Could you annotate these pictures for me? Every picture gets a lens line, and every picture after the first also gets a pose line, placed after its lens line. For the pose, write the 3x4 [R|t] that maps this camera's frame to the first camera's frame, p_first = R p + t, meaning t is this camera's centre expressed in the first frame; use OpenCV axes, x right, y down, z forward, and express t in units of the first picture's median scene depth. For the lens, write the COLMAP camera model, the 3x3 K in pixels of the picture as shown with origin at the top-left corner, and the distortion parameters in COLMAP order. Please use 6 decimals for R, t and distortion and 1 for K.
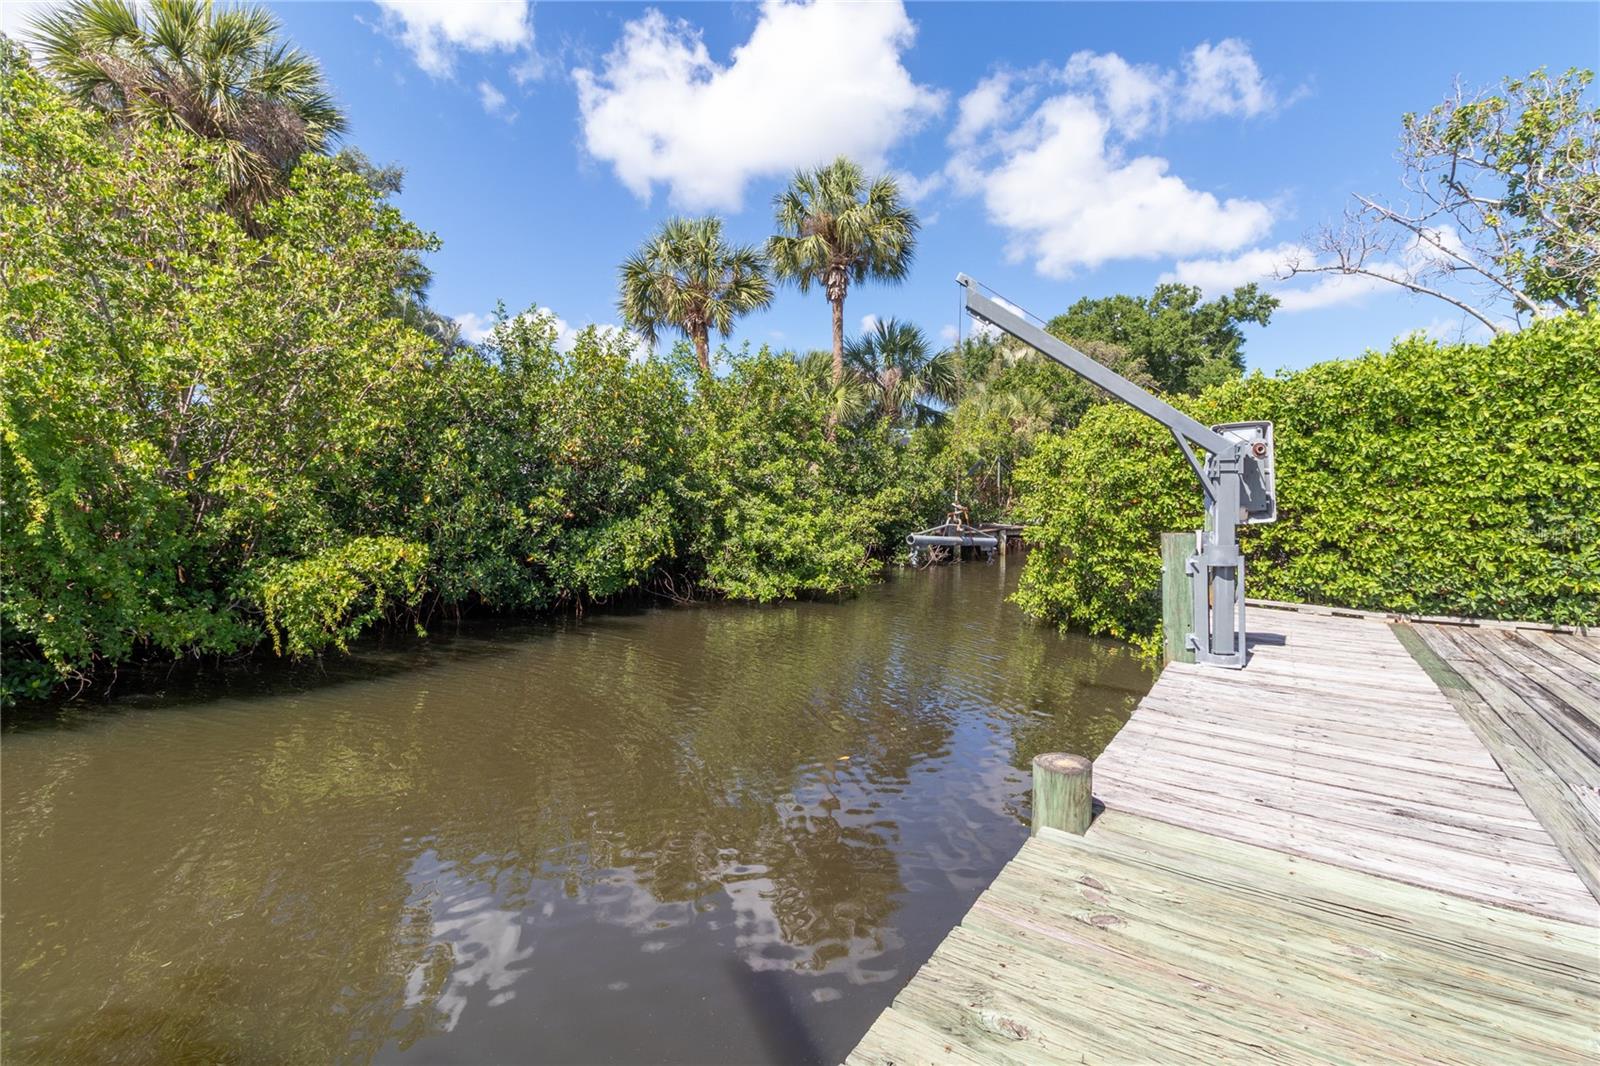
lens RADIAL K [[695.8, 0, 852.0], [0, 695.8, 517.0], [0, 0, 1]] dist [-0.000611, -0.000048]
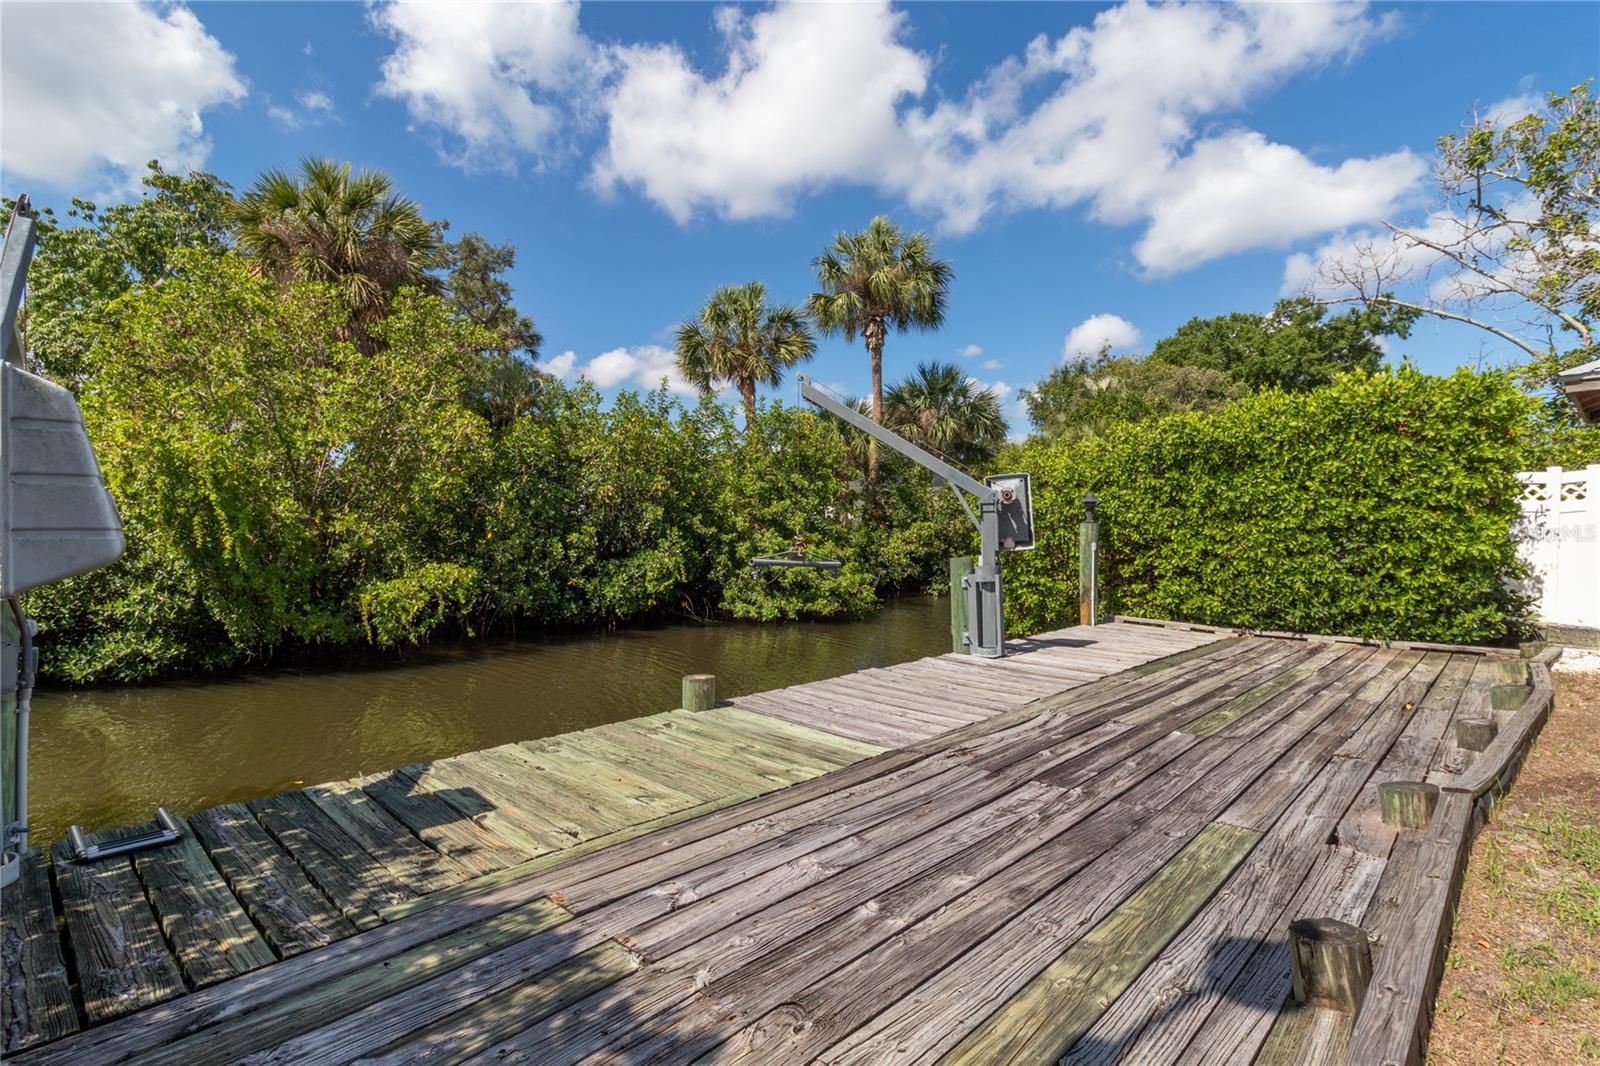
lens RADIAL K [[750.7, 0, 896.5], [0, 750.7, 534.0], [0, 0, 1]] dist [-0.000886, -0.000295]
pose [[0.989617, -0.006565, -0.143579, 0.299498], [0.003259, 0.999724, -0.023251, 0.006023], [0.143692, 0.022542, 0.989366, -0.242594]]
